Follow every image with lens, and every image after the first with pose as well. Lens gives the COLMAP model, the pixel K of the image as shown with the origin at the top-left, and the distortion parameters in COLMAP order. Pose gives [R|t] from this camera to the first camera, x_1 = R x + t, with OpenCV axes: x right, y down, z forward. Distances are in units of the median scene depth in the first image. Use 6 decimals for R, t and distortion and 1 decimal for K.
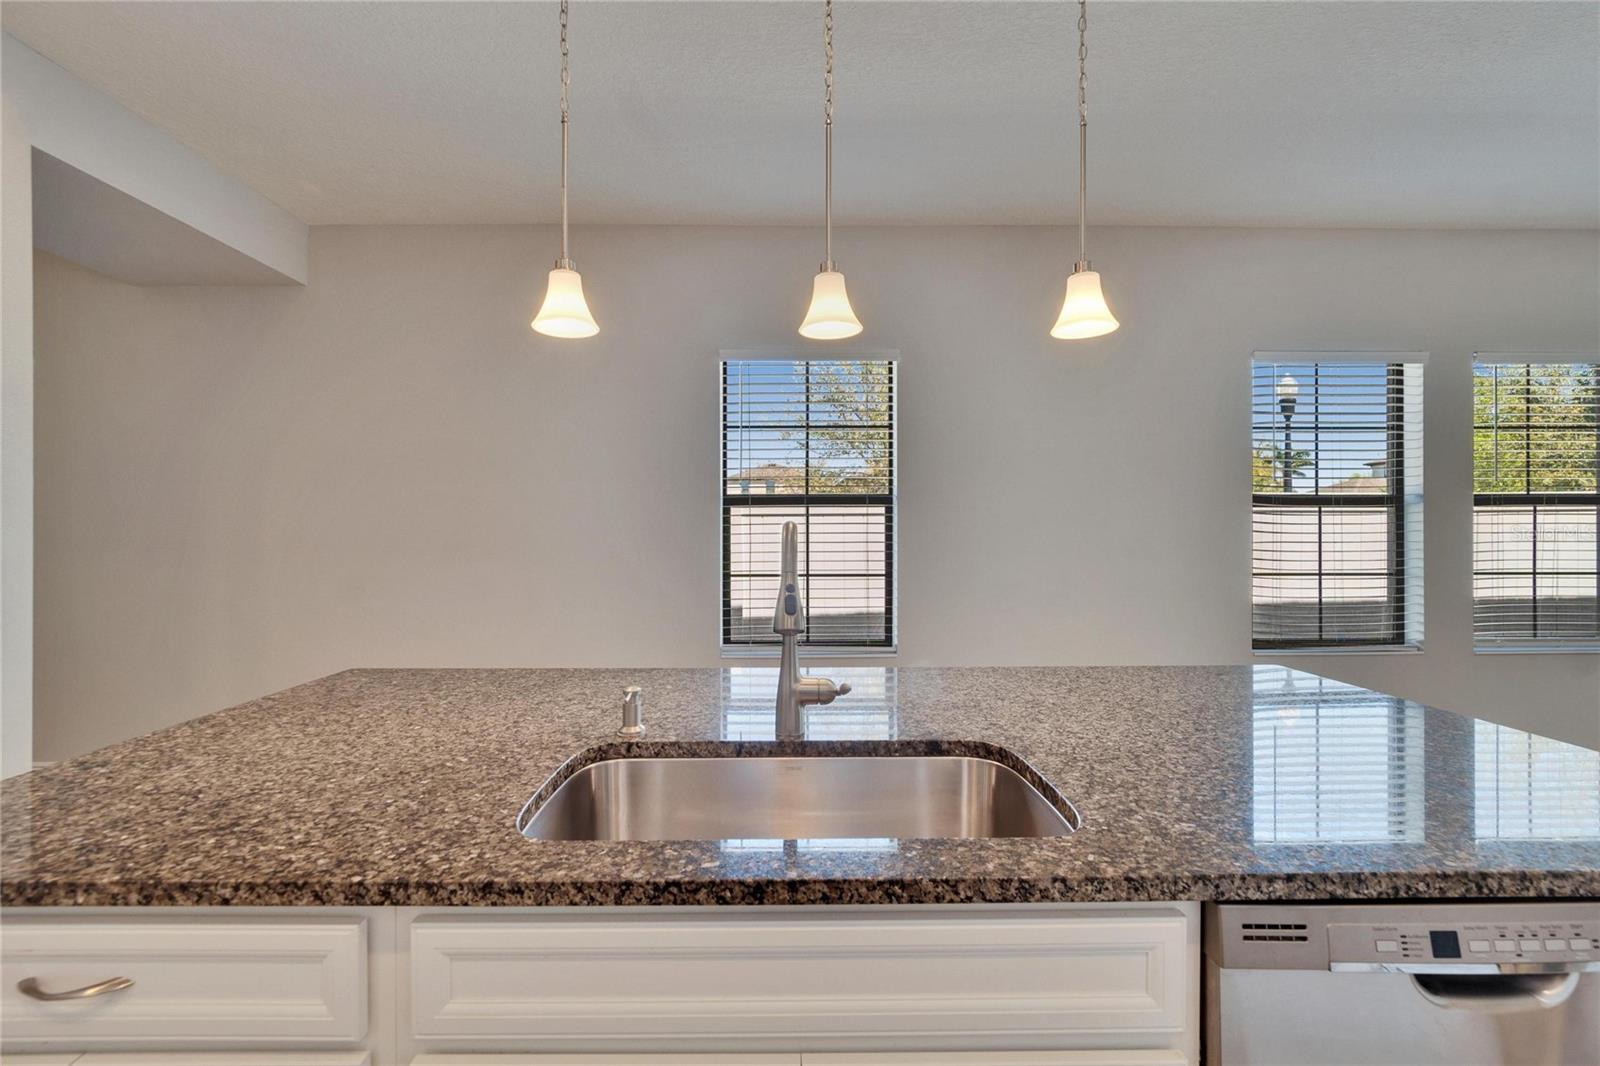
lens RADIAL K [[699.9, 0, 788.4], [0, 699.9, 528.6], [0, 0, 1]] dist [-0.004990, 0.000481]
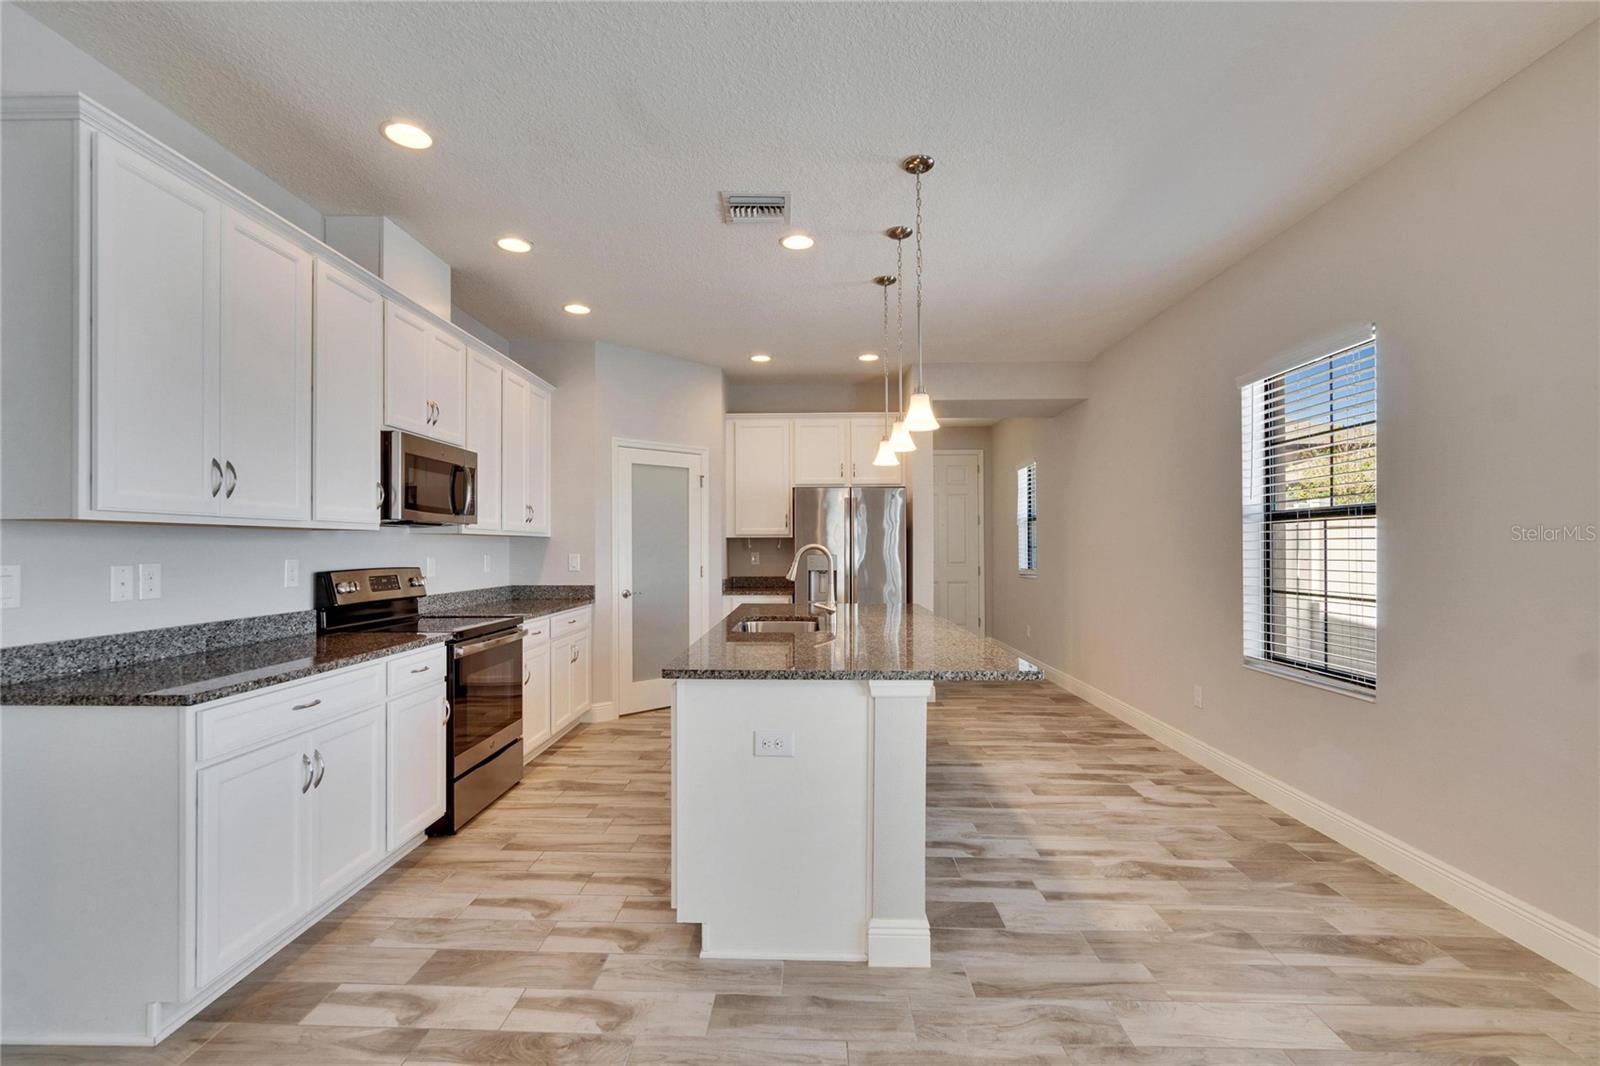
lens RADIAL K [[702.4, 0, 784.1], [0, 702.4, 541.9], [0, 0, 1]] dist [-0.003754, -0.000432]
pose [[-0.045381, -0.005220, -0.998956, 0.969667], [0.003688, 0.999979, -0.005392, -0.000683], [0.998963, -0.003929, -0.045361, 0.346632]]
